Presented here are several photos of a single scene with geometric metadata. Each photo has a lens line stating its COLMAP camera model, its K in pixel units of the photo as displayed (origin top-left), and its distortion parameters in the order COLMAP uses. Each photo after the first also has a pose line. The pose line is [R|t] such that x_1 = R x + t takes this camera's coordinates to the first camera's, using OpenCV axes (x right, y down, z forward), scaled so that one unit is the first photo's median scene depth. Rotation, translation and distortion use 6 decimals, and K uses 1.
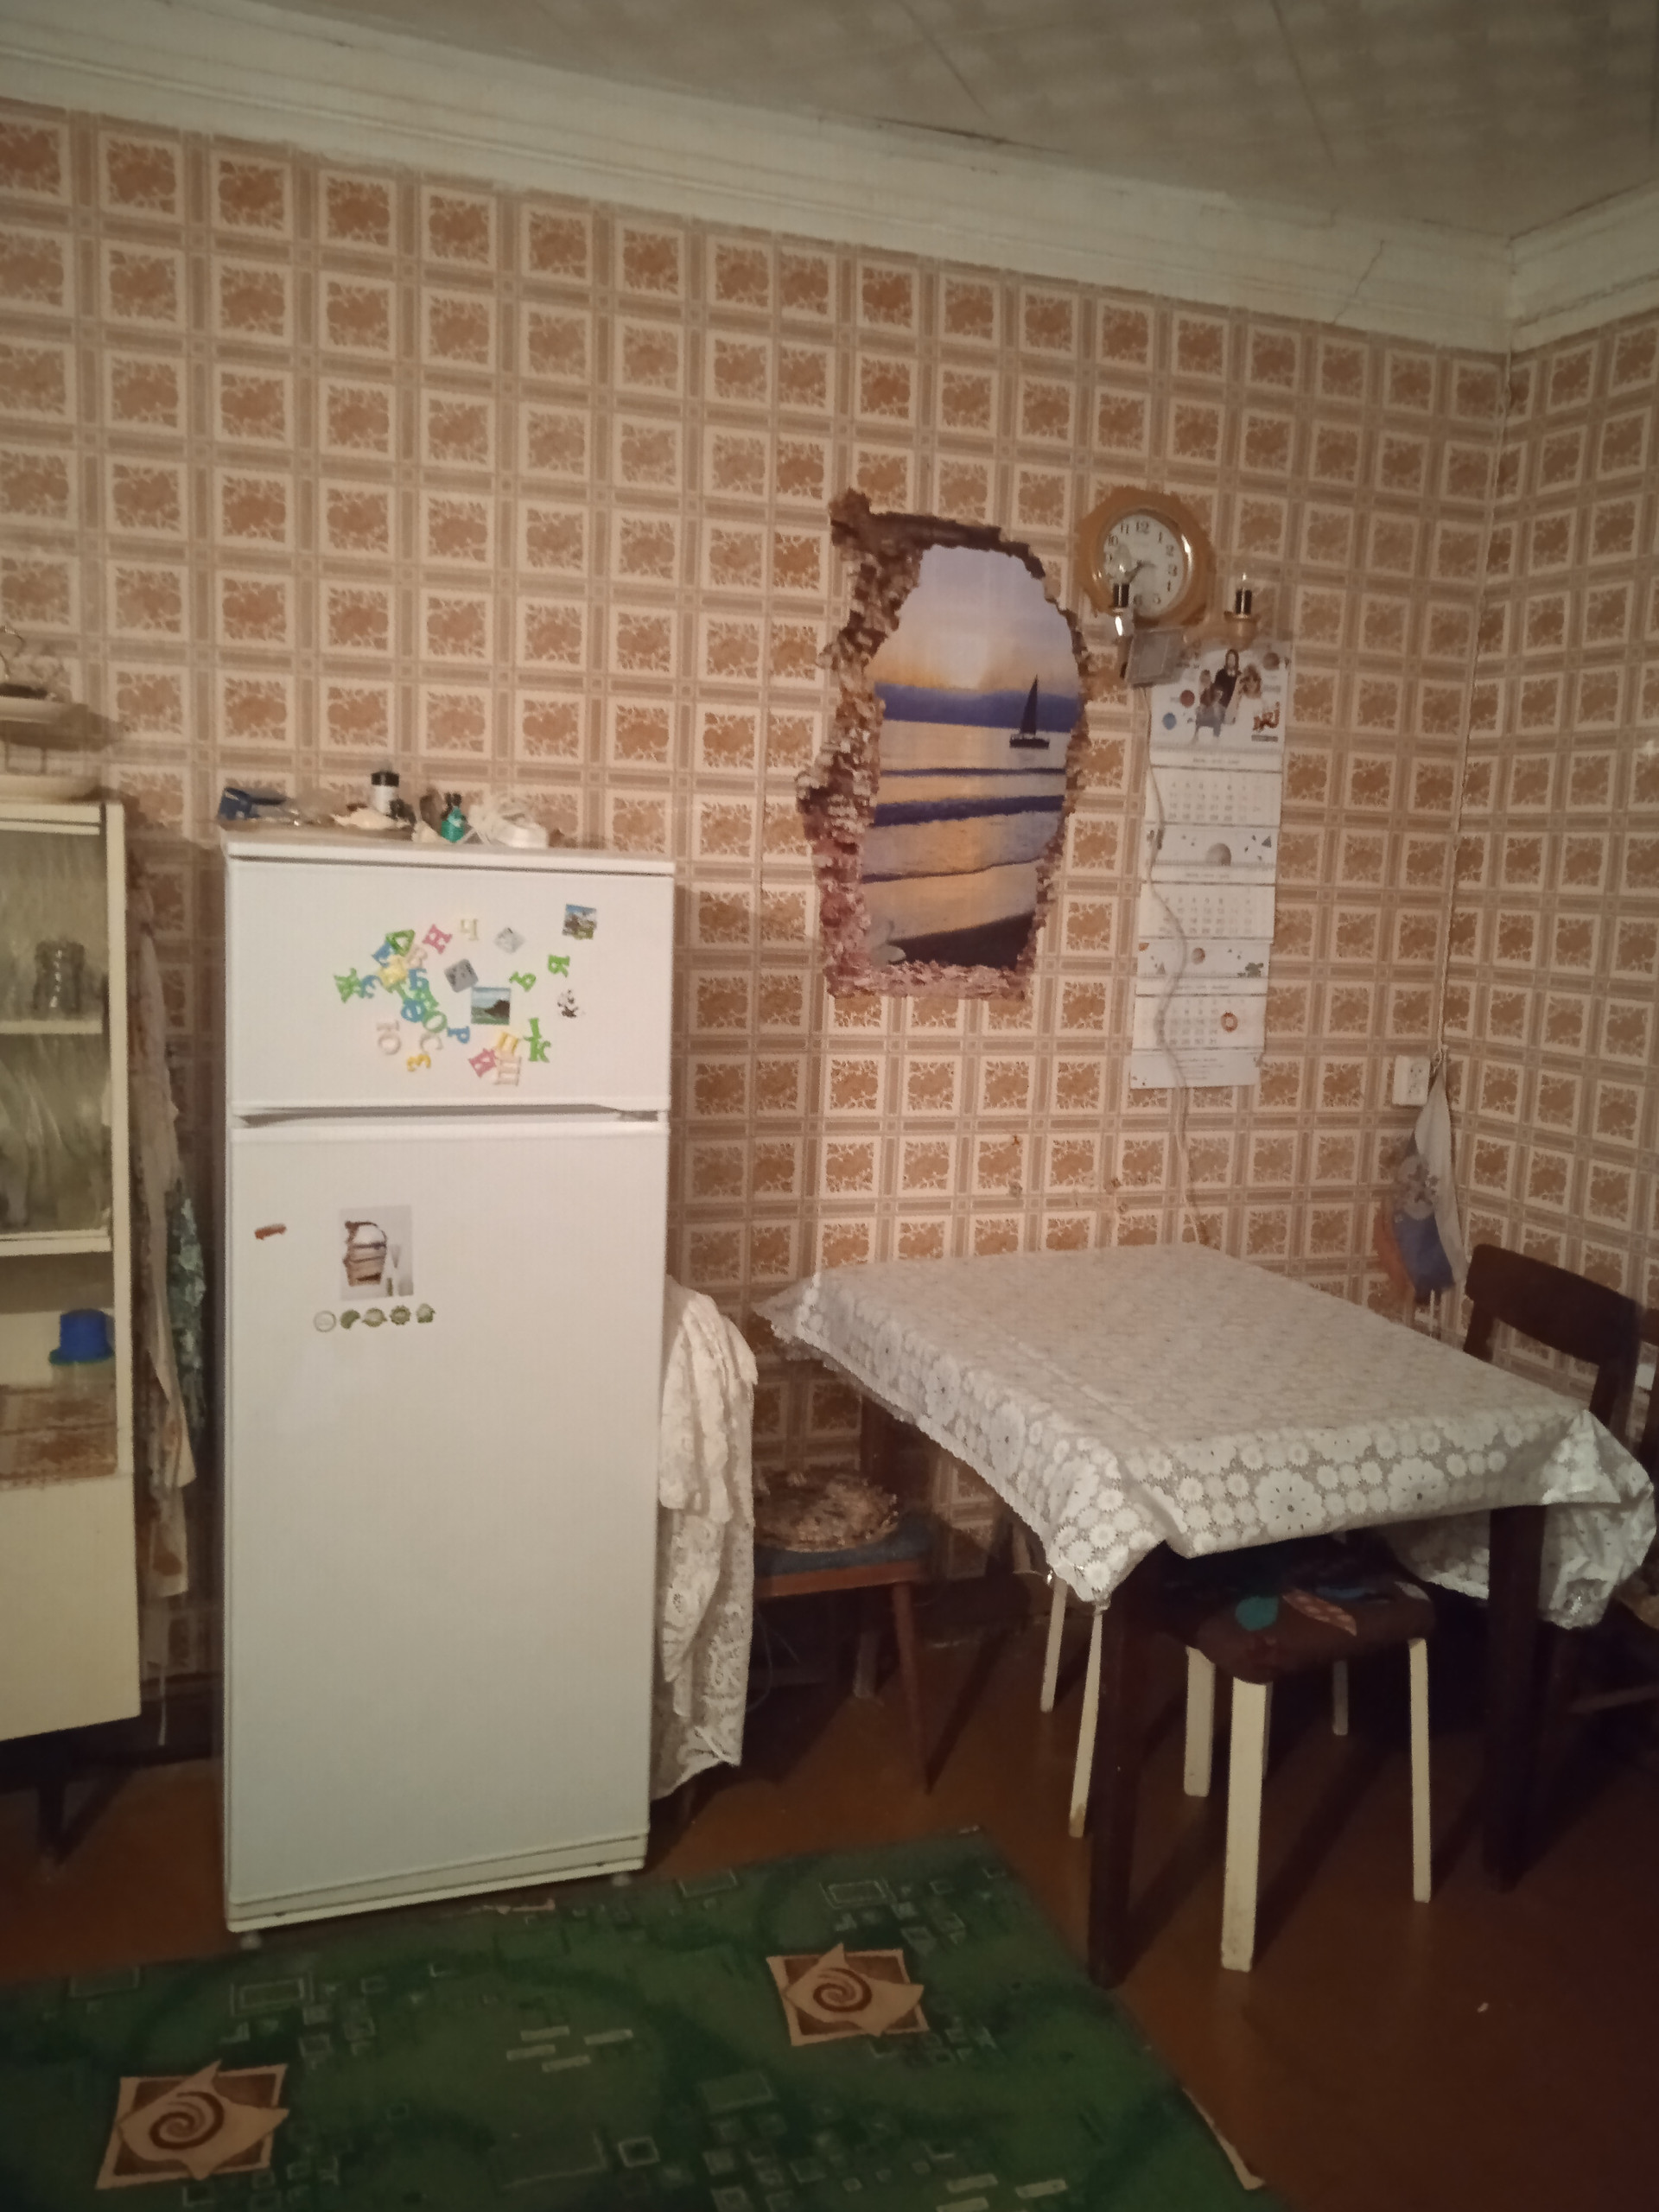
lens RADIAL K [[1854.4, 0, 814.2], [0, 1854.4, 1112.2], [0, 0, 1]] dist [0.056077, -0.064414]
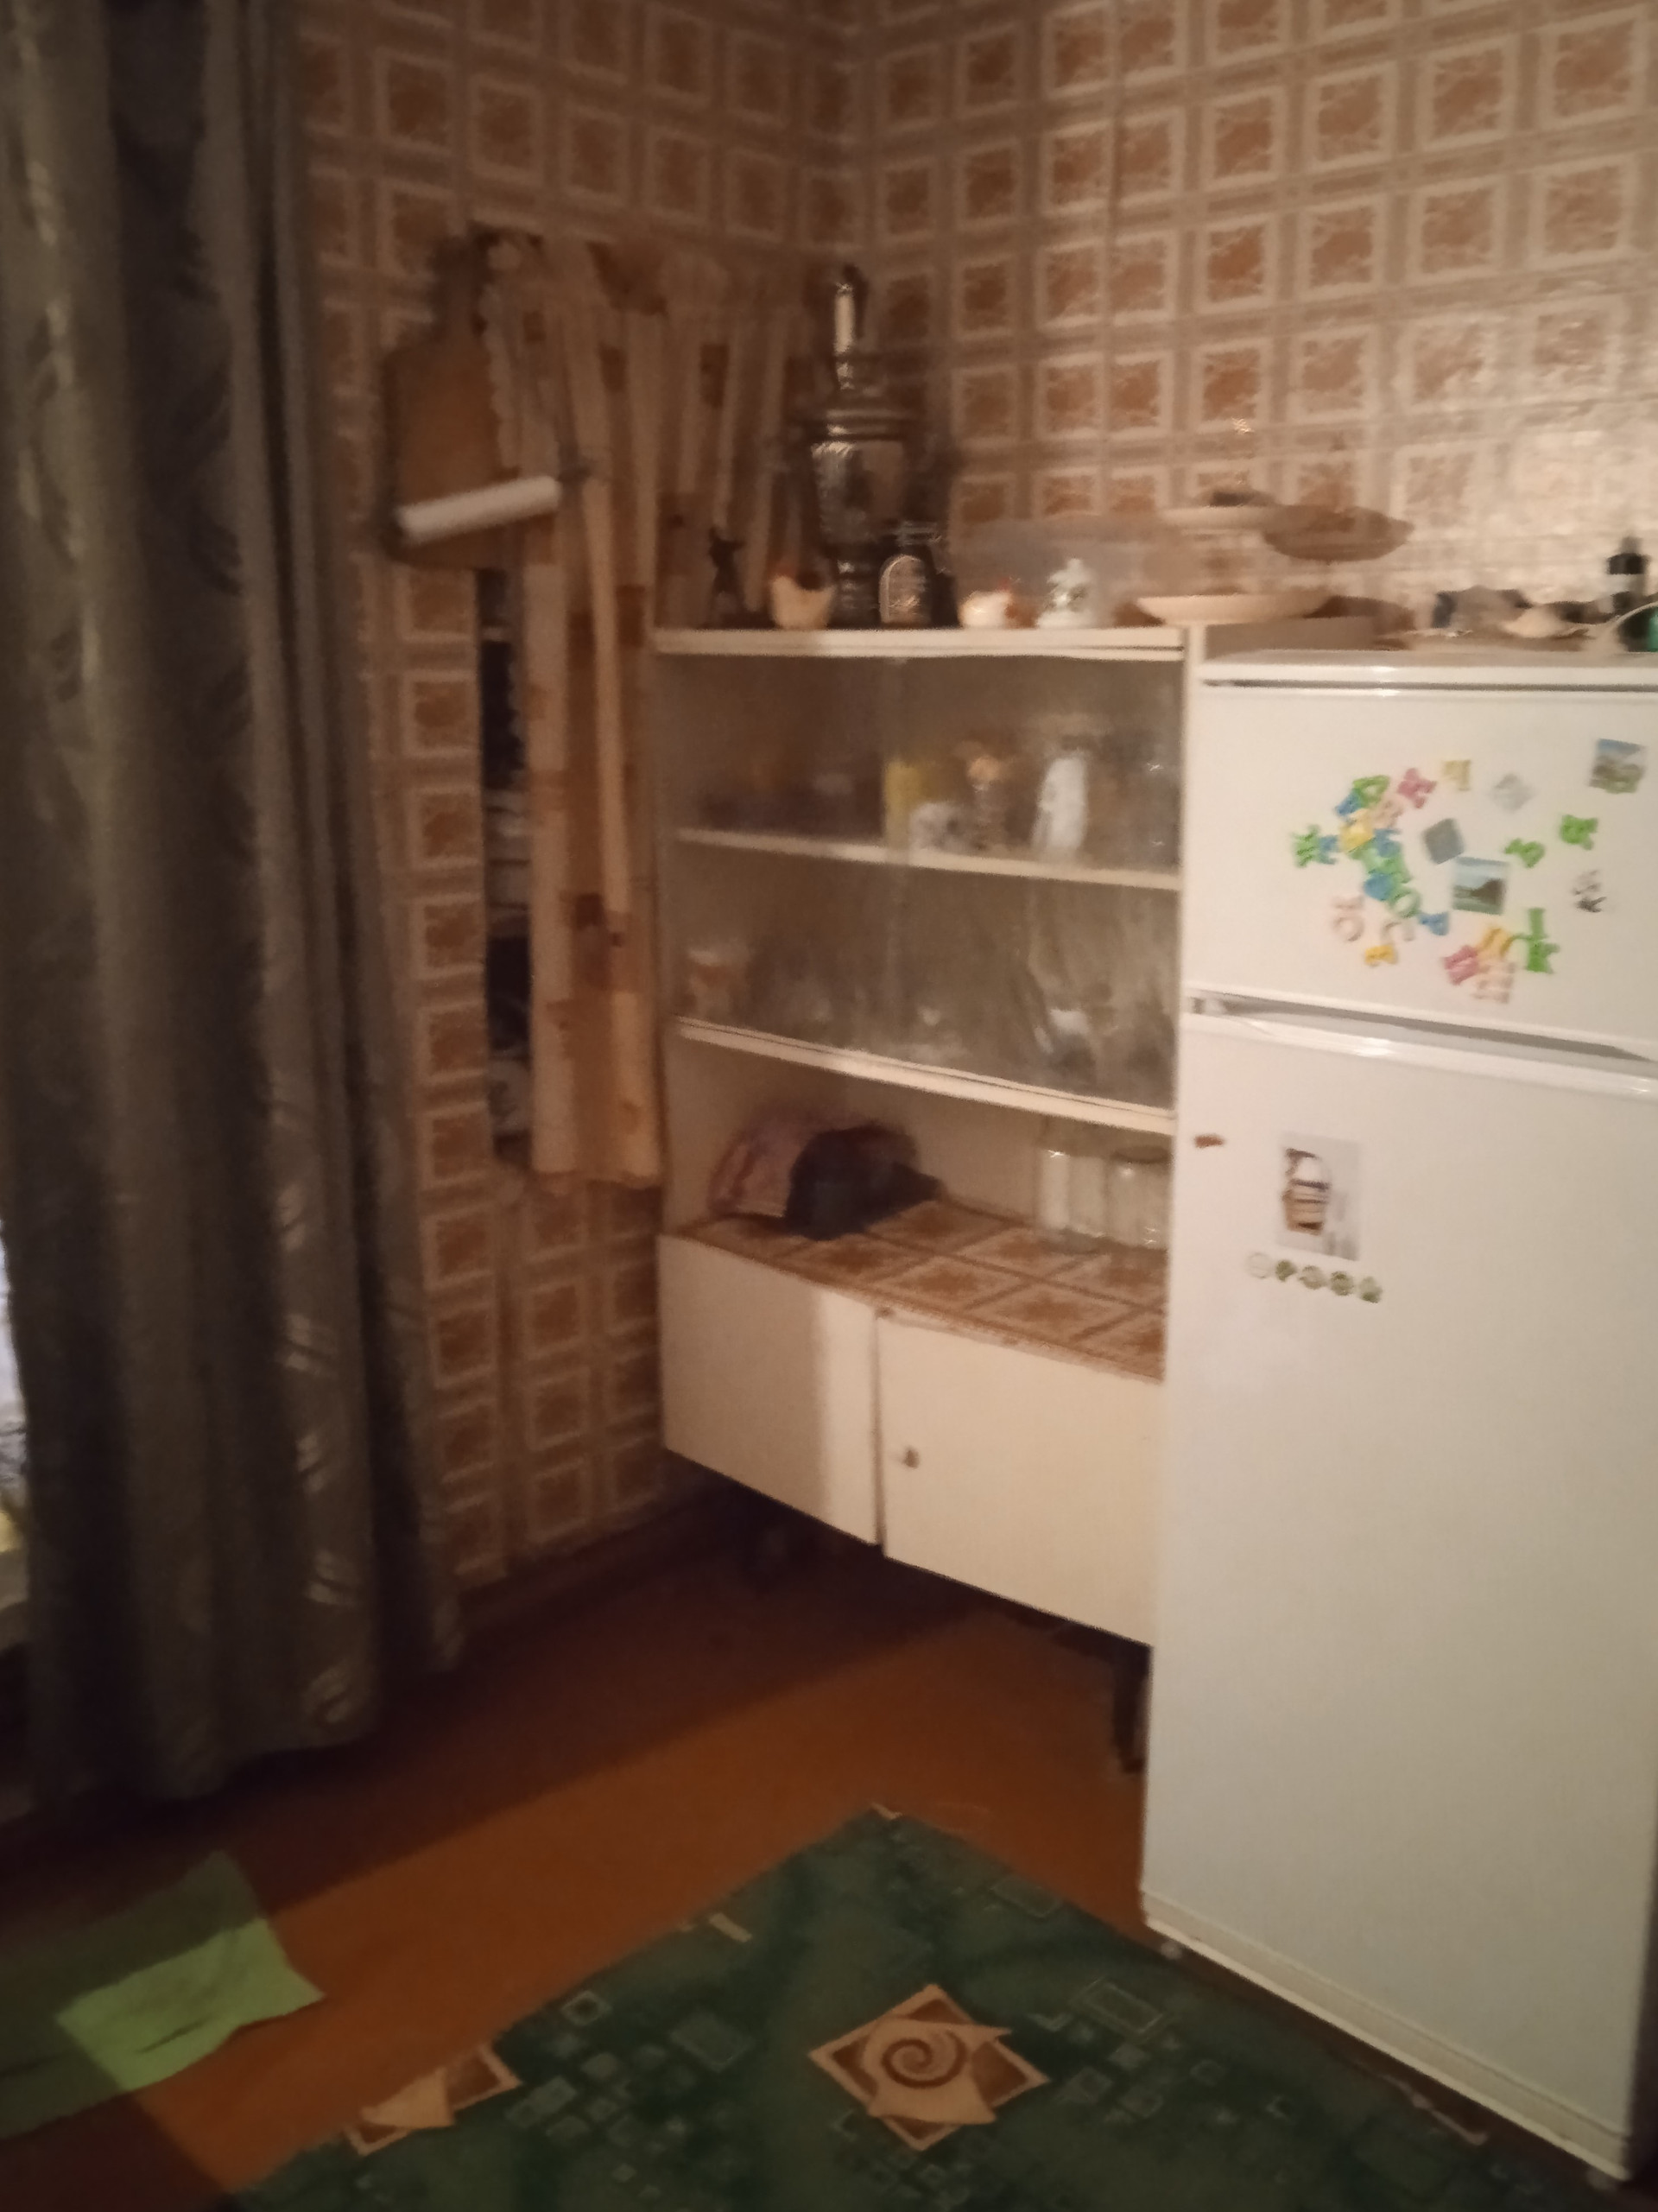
lens RADIAL K [[2004.3, 0, 826.4], [0, 2004.3, 1111.0], [0, 0, 1]] dist [0.047438, -0.000920]
pose [[0.434898, 0.165240, -0.885189, 0.651402], [-0.107234, 0.985528, 0.131286, -0.074836], [0.894072, 0.037827, 0.446323, 0.700531]]
